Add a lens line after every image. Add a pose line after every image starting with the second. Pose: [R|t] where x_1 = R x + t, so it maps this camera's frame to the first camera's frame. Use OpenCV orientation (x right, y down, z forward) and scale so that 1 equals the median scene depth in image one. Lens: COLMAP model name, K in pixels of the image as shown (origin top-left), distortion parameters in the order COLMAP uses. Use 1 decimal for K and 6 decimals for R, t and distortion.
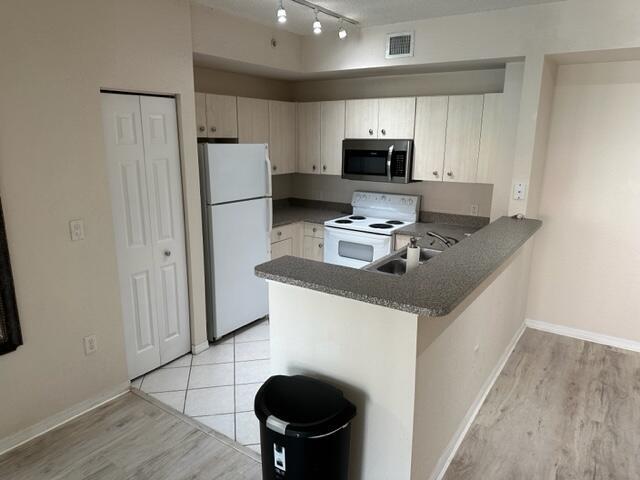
lens RADIAL K [[446.2, 0, 320.0], [0, 446.2, 240.0], [0, 0, 1]] dist [0.073555, -0.105201]
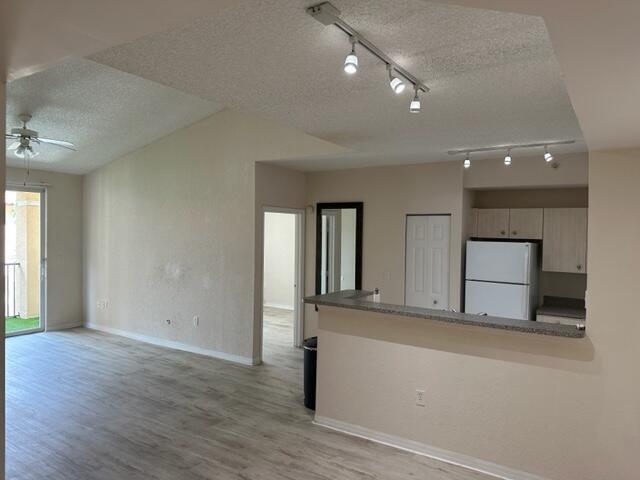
lens RADIAL K [[446.2, 0, 320.0], [0, 446.2, 240.0], [0, 0, 1]] dist [0.073555, -0.105201]
pose [[0.021841, 0.010345, -0.999708, 1.408551], [-0.250563, 0.968090, 0.004543, -0.102217], [0.967854, 0.250390, 0.023736, 0.493636]]
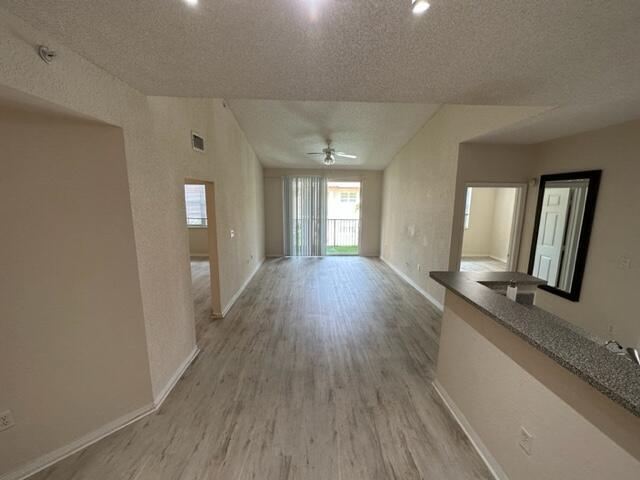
lens RADIAL K [[255.1, 0, 320.0], [0, 255.1, 240.0], [0, 0, 1]] dist [0.000418, 0.000077]
pose [[-0.799567, 0.081009, -0.595088, 0.842357], [-0.155858, 0.928925, 0.335866, -0.214957], [0.580001, 0.361297, -0.730112, 0.852045]]
